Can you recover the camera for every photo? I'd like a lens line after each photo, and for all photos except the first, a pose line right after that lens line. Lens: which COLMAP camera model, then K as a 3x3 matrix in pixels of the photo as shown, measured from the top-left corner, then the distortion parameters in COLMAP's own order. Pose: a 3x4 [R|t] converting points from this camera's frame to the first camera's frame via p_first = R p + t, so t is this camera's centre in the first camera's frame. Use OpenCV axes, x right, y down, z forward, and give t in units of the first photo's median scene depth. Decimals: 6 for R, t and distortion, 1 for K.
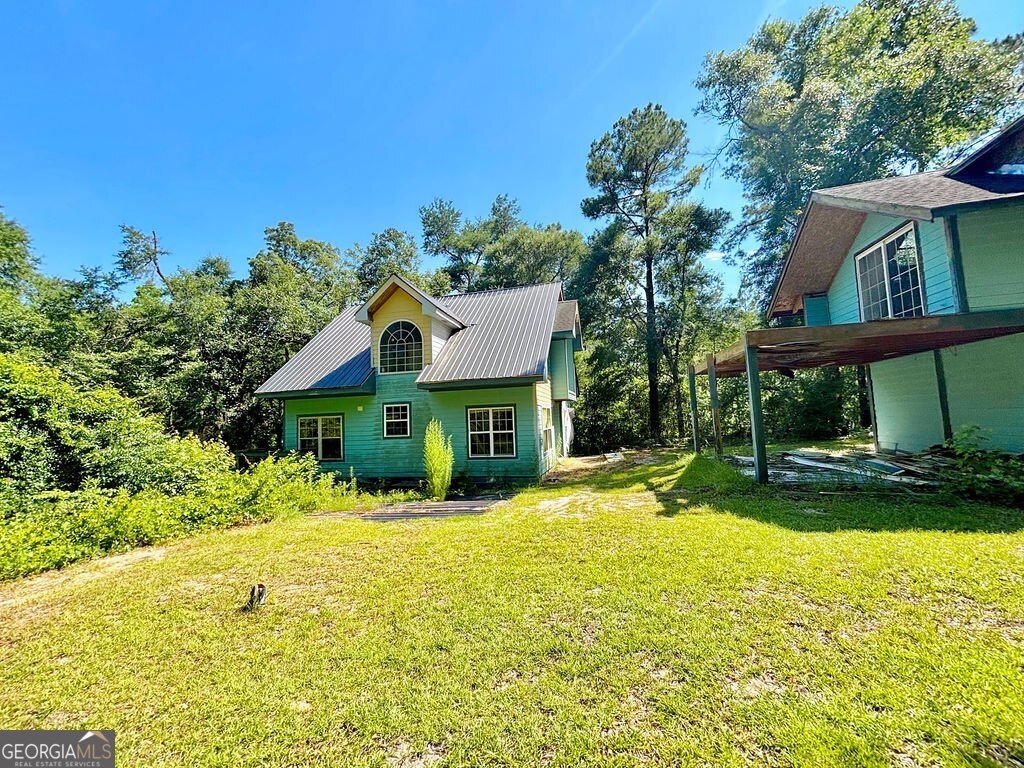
lens RADIAL K [[414.3, 0, 510.9], [0, 414.3, 381.1], [0, 0, 1]] dist [-0.001146, 0.000118]
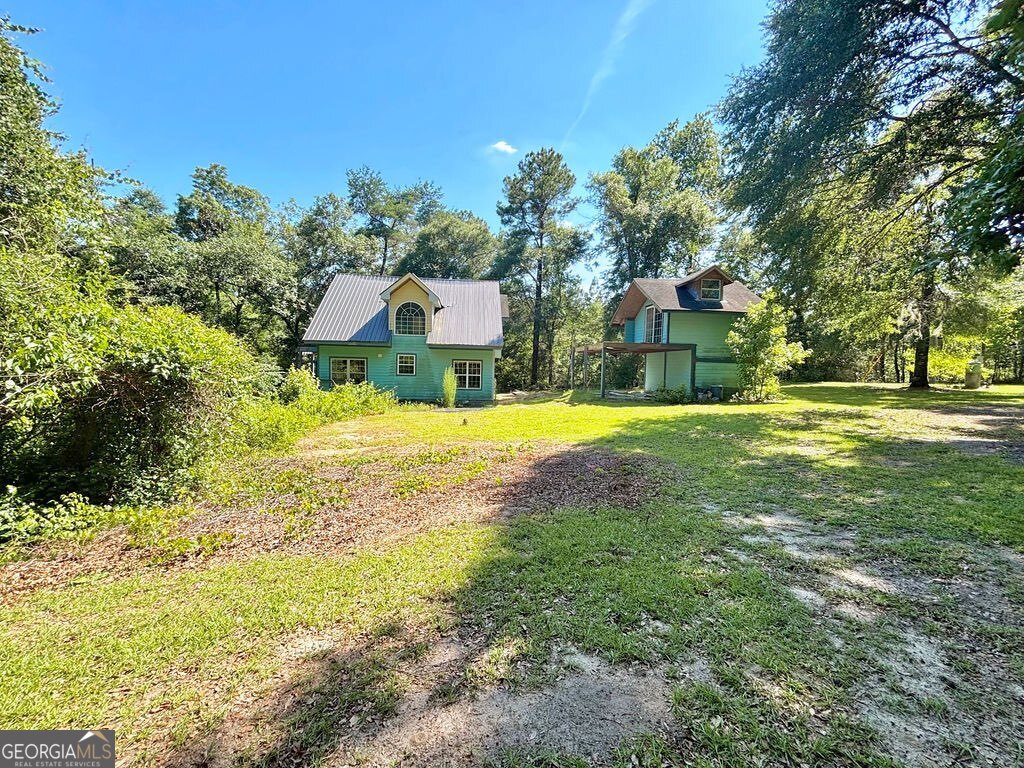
lens RADIAL K [[414.3, 0, 511.5], [0, 414.3, 385.1], [0, 0, 1]] dist [-0.001146, 0.000118]
pose [[0.934654, 0.042556, 0.353002, -0.425077], [-0.087623, 0.989760, 0.112681, -0.041347], [-0.344592, -0.136248, 0.928812, -0.600824]]
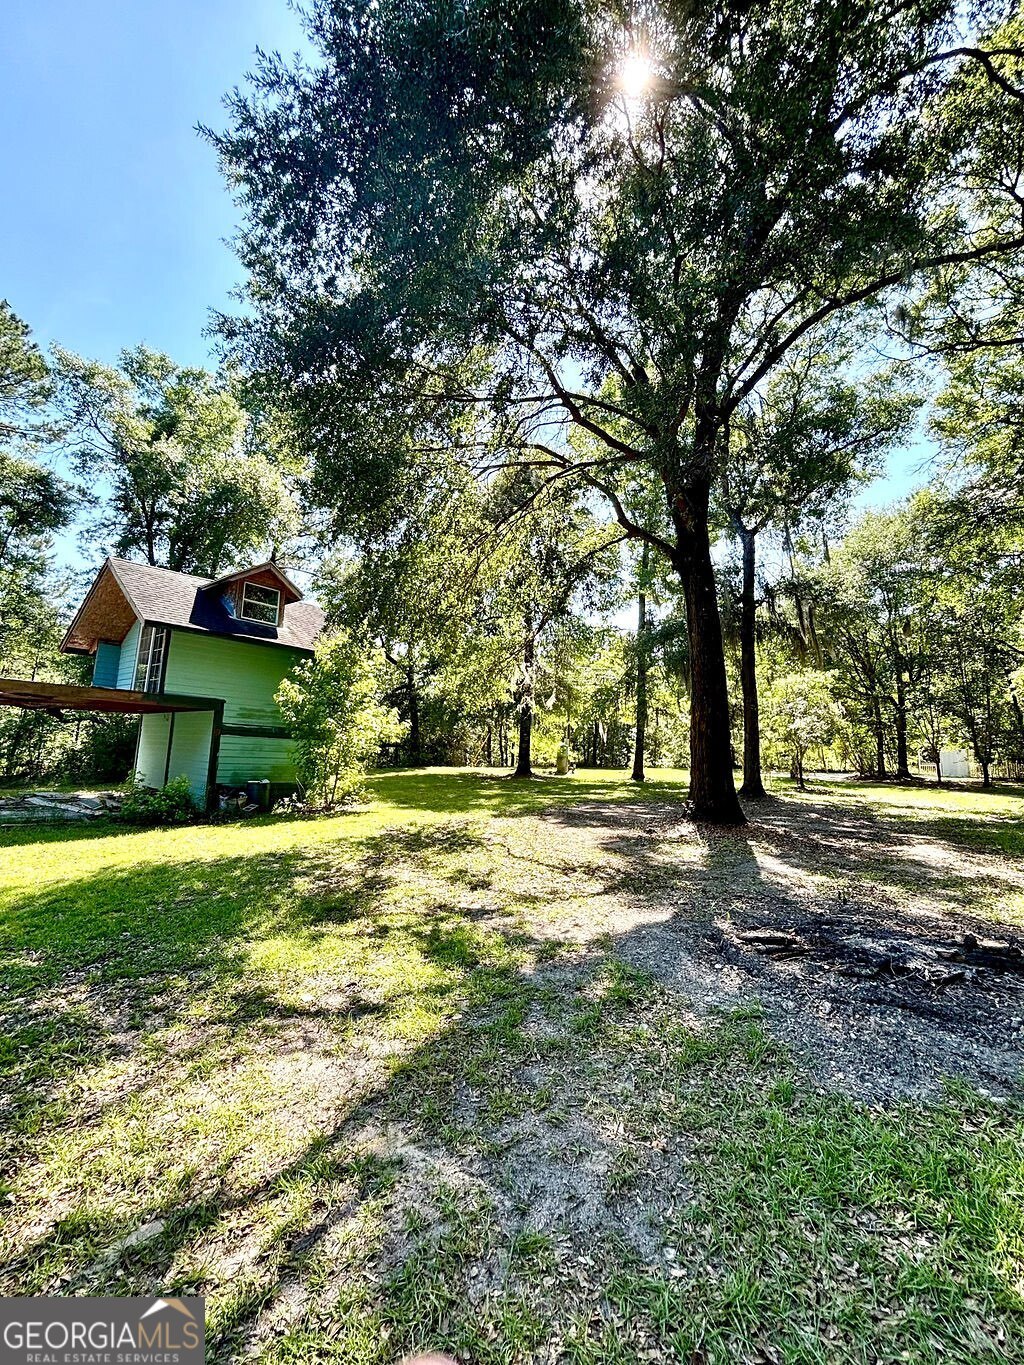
lens RADIAL K [[552.2, 0, 512.4], [0, 552.2, 680.5], [0, 0, 1]] dist [-0.001146, 0.000118]
pose [[0.418549, 0.176033, 0.890971, -0.042409], [-0.135153, 0.982185, -0.130564, -0.050330], [-0.898082, -0.065770, 0.434884, -0.383874]]
